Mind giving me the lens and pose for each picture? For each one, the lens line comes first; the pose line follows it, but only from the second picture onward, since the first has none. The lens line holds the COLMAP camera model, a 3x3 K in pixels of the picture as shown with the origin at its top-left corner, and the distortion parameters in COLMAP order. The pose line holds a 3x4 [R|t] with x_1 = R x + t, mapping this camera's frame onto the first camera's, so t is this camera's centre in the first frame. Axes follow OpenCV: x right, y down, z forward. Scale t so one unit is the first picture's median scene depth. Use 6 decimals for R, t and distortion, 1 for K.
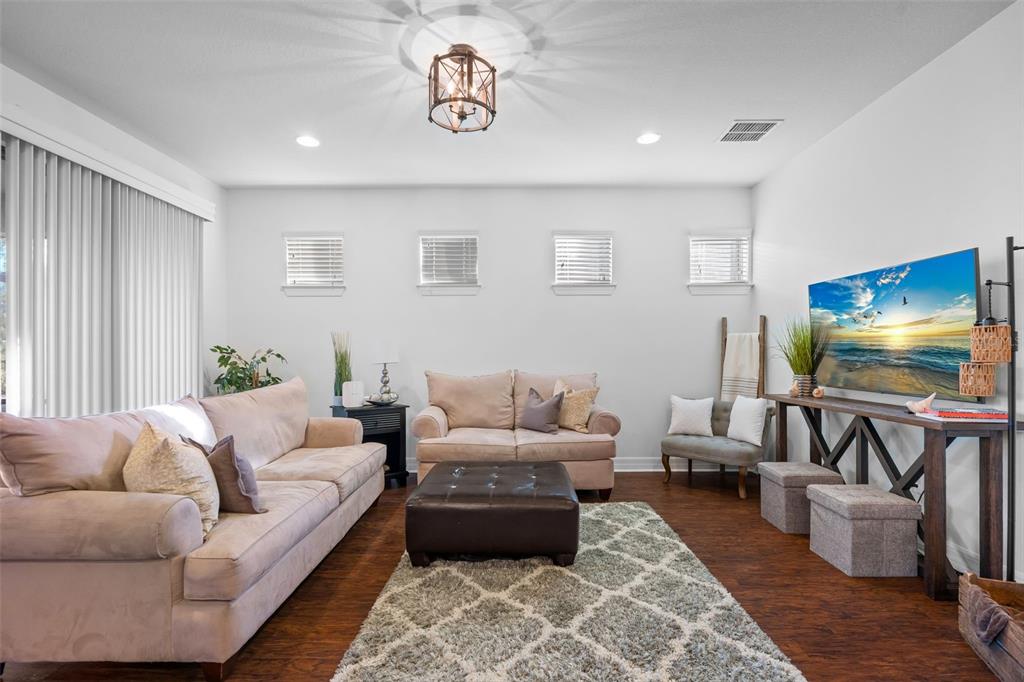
lens RADIAL K [[485.4, 0, 515.1], [0, 485.4, 353.4], [0, 0, 1]] dist [-0.002490, 0.000008]
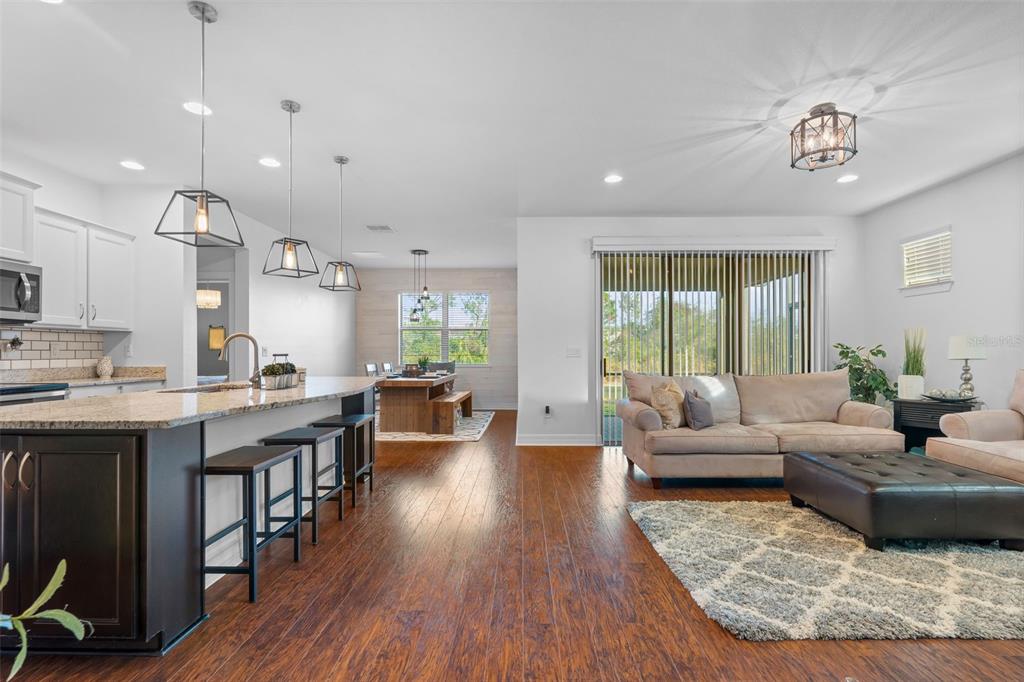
lens RADIAL K [[472.7, 0, 514.1], [0, 472.7, 346.8], [0, 0, 1]] dist [-0.001151, 0.000077]
pose [[-0.005954, -0.006239, -0.999963, 0.892468], [0.004694, 0.999969, -0.006267, -0.002783], [0.999971, -0.004731, -0.005925, 0.170226]]
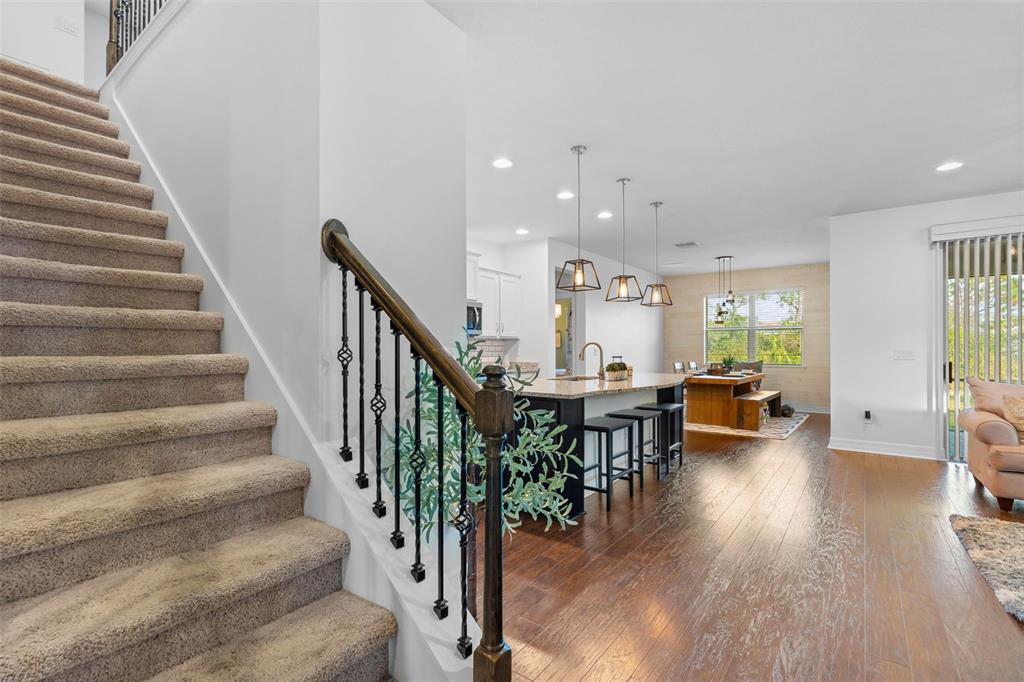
lens RADIAL K [[472.7, 0, 514.1], [0, 472.7, 346.8], [0, 0, 1]] dist [-0.001151, 0.000077]
pose [[-0.587666, 0.002055, -0.809101, 1.212798], [0.004531, 0.999989, -0.000750, -0.023615], [0.809091, -0.004107, -0.587669, 0.252941]]
